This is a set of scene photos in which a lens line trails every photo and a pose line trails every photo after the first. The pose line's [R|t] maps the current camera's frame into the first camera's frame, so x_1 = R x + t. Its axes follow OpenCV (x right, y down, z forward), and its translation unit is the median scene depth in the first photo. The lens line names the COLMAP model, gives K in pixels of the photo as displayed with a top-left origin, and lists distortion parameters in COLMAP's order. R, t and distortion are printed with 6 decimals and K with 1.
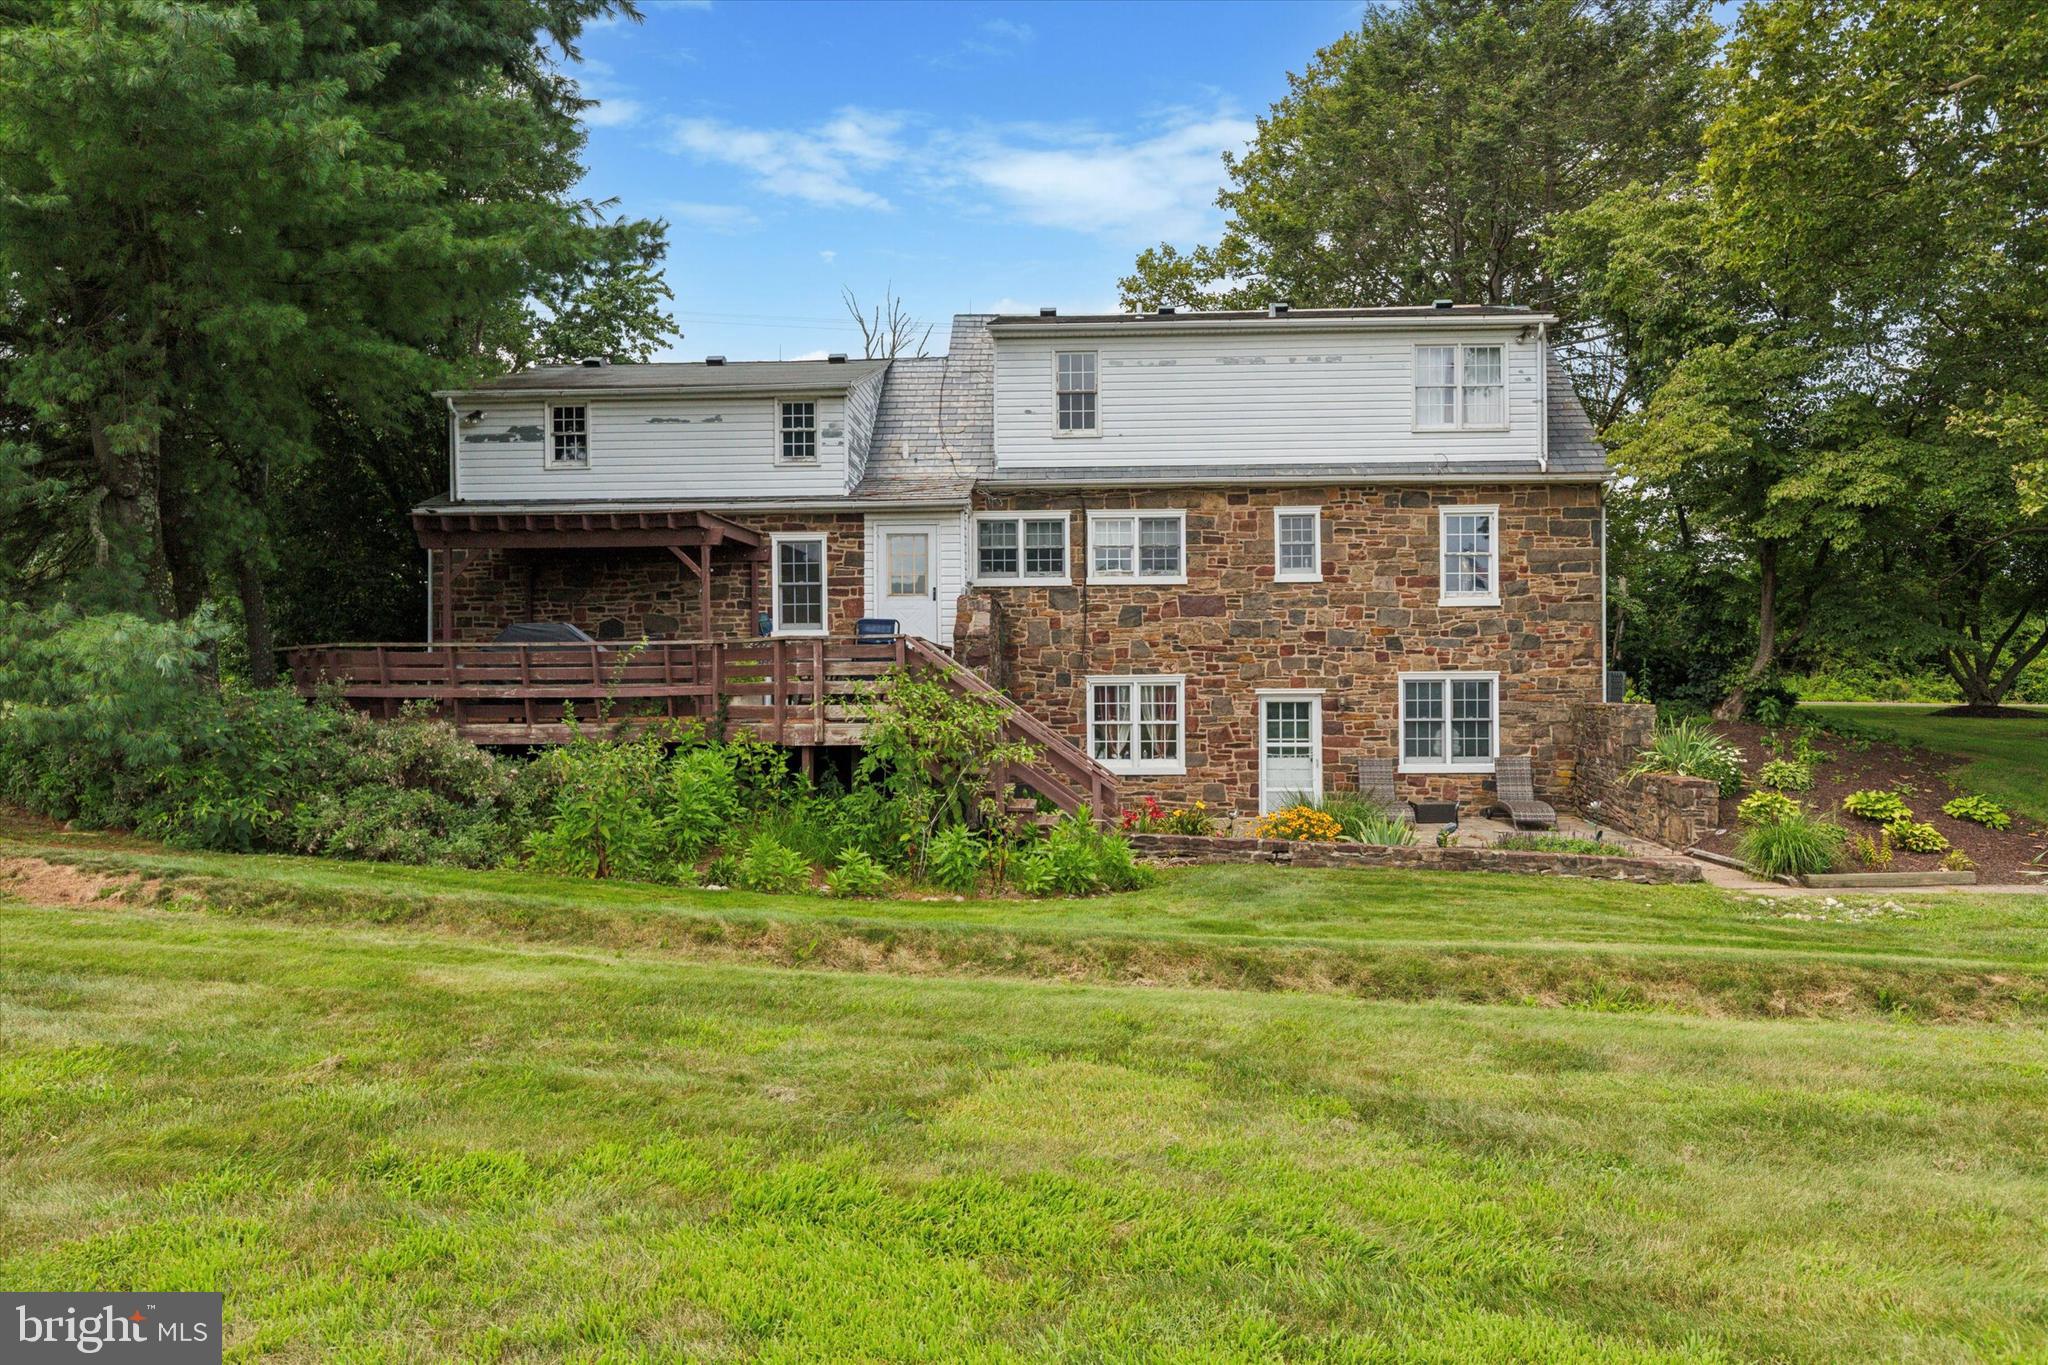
lens RADIAL K [[1497.2, 0, 1017.9], [0, 1497.2, 672.2], [0, 0, 1]] dist [0.002444, 0.001680]
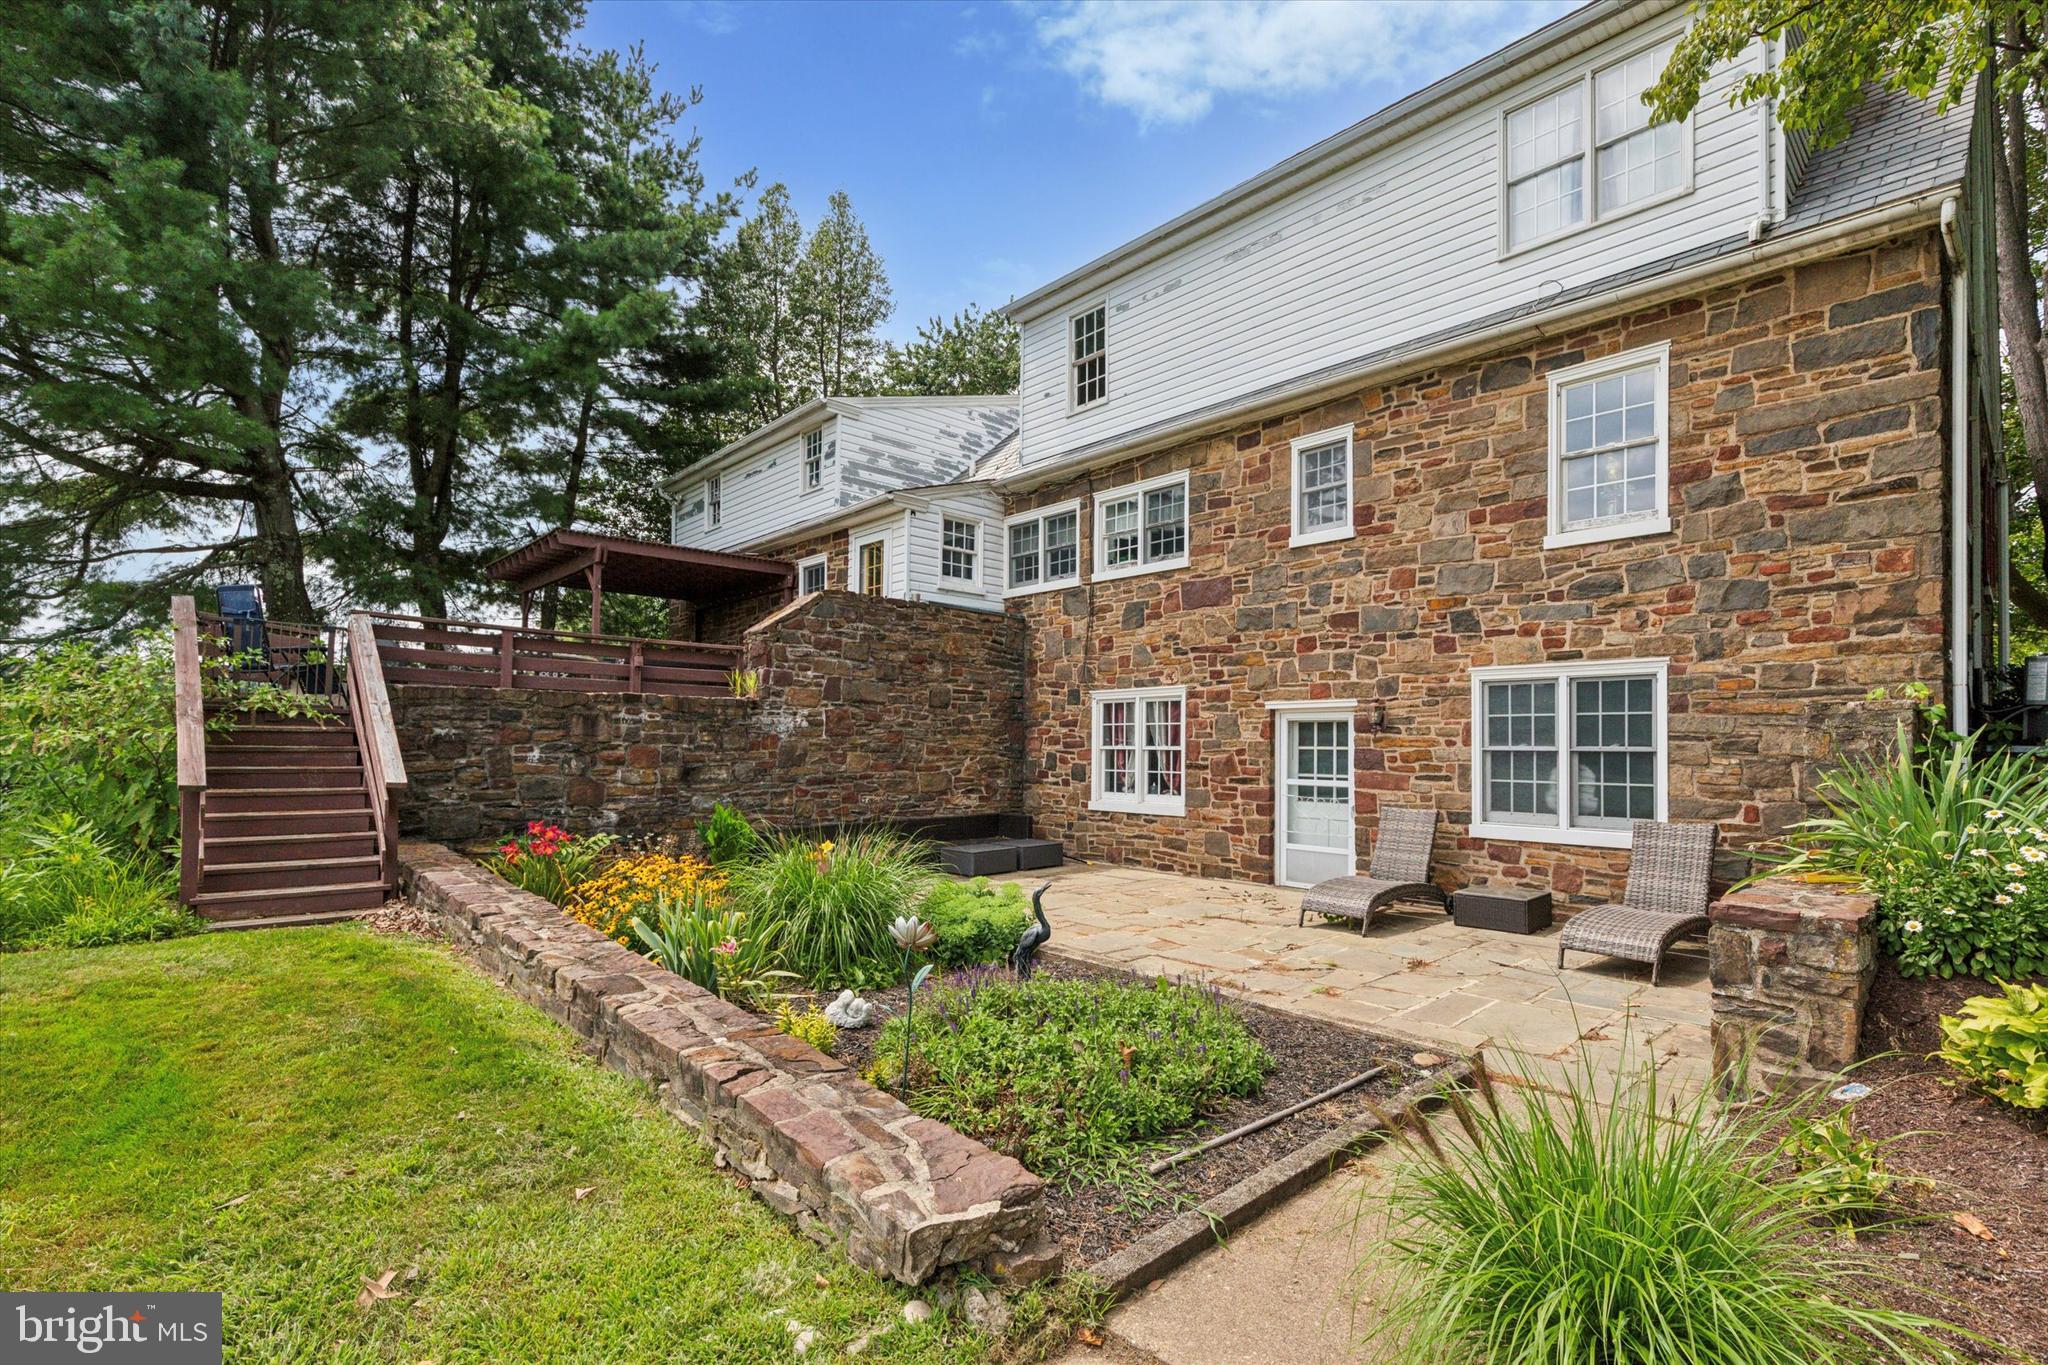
lens RADIAL K [[934.0, 0, 1014.3], [0, 934.0, 733.3], [0, 0, 1]] dist [0.003139, -0.000980]
pose [[0.709496, 0.002558, -0.704704, 0.387921], [-0.013913, 0.999849, -0.010379, 0.032383], [0.704572, 0.017168, 0.709425, 0.605494]]
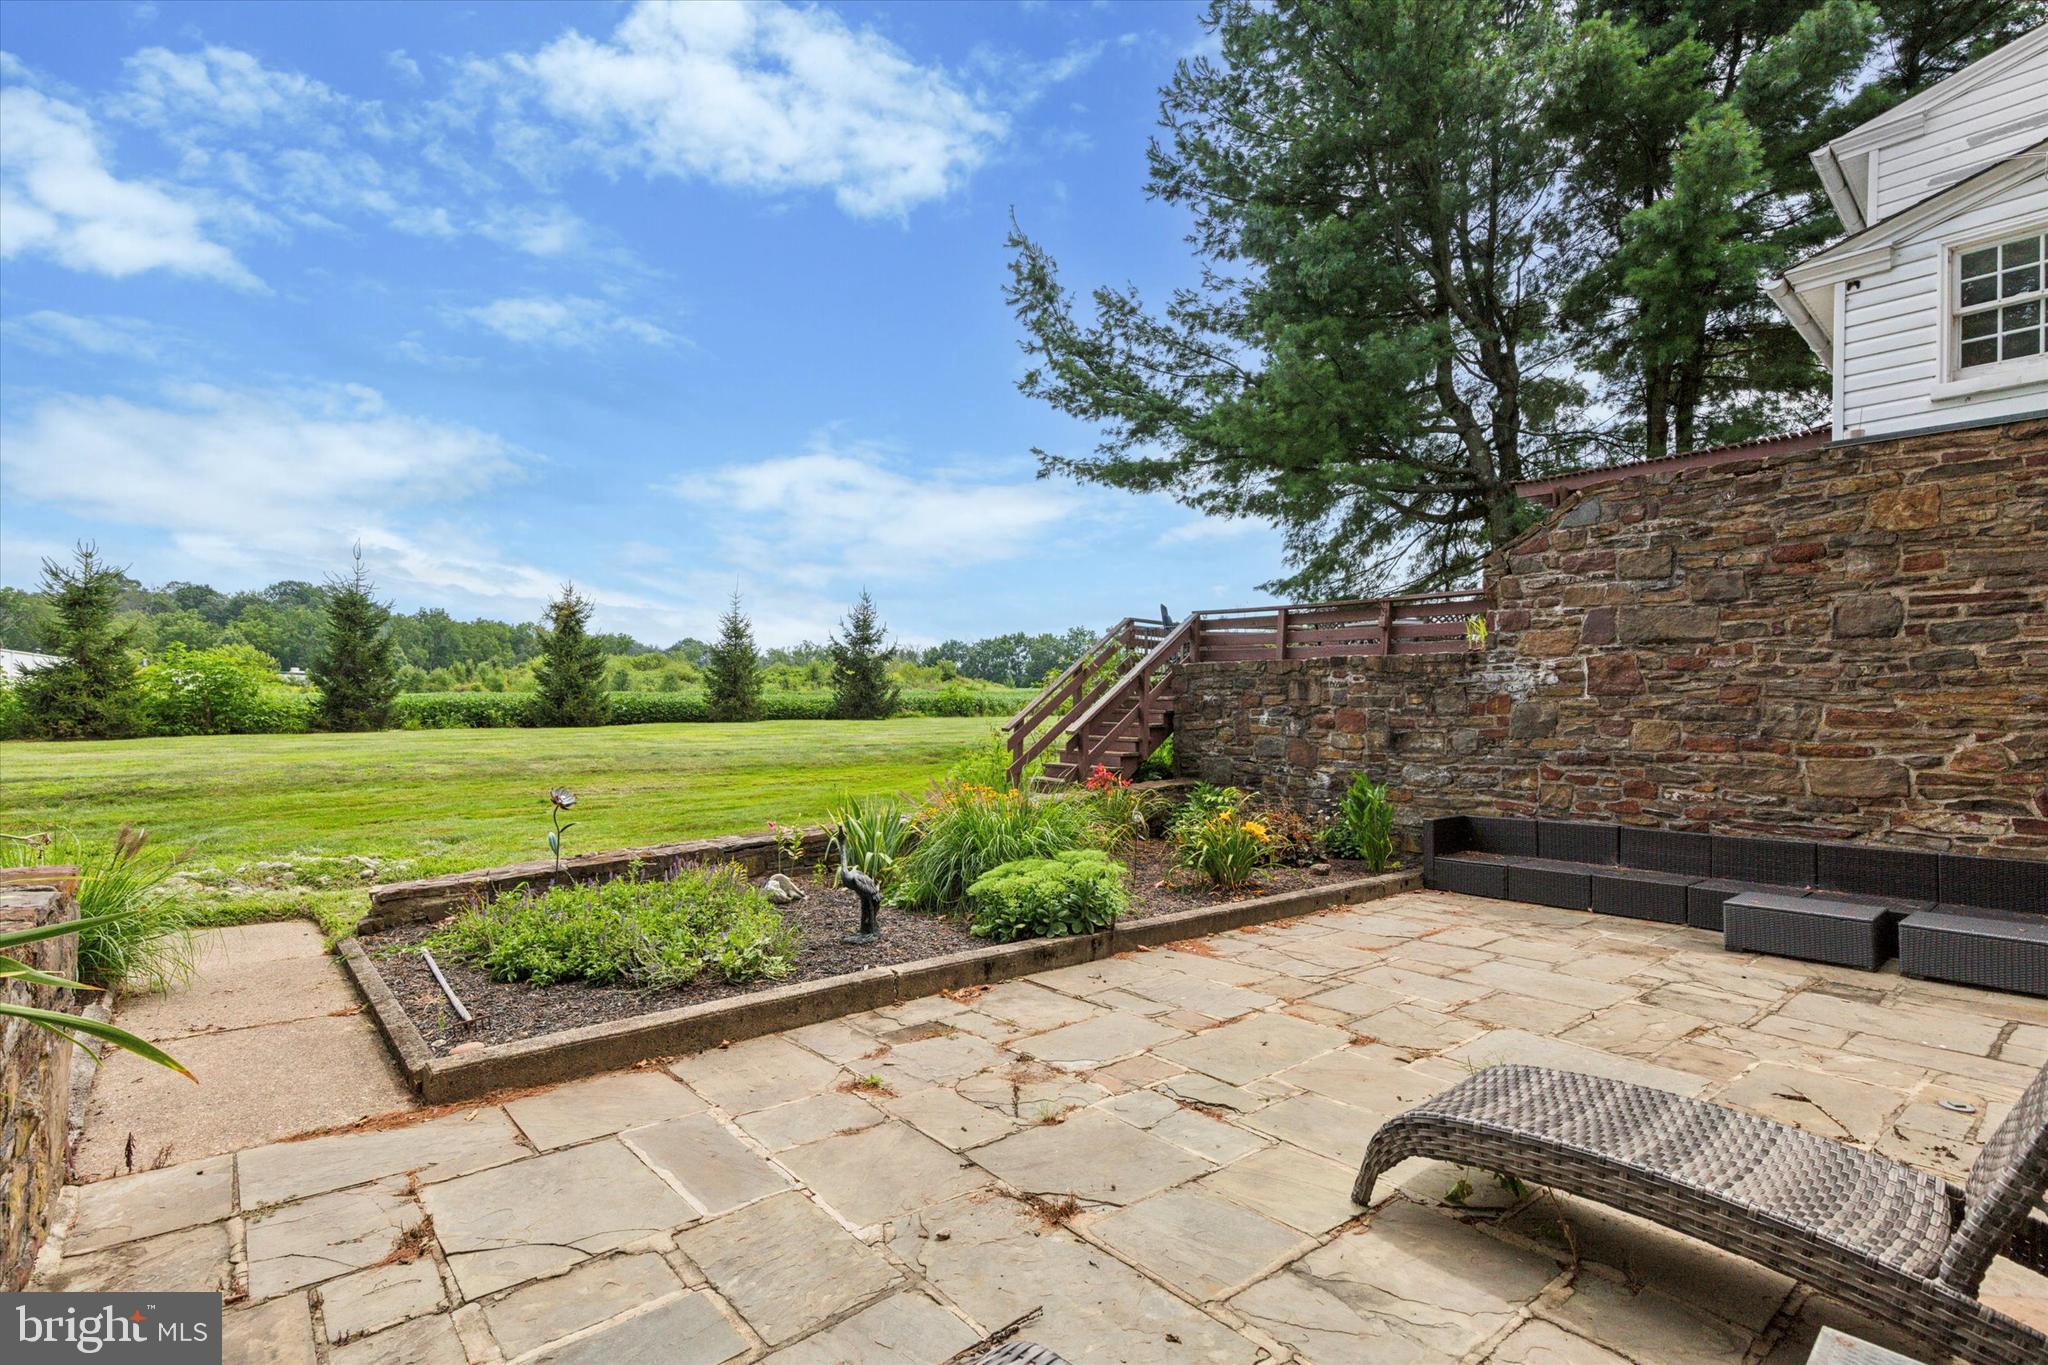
lens RADIAL K [[934.0, 0, 1035.3], [0, 934.0, 696.9], [0, 0, 1]] dist [0.003139, -0.000980]
pose [[-0.726098, -0.022747, -0.687215, 0.353046], [-0.016440, 0.999741, -0.015722, 0.039075], [0.687394, -0.000118, -0.726284, 0.981573]]
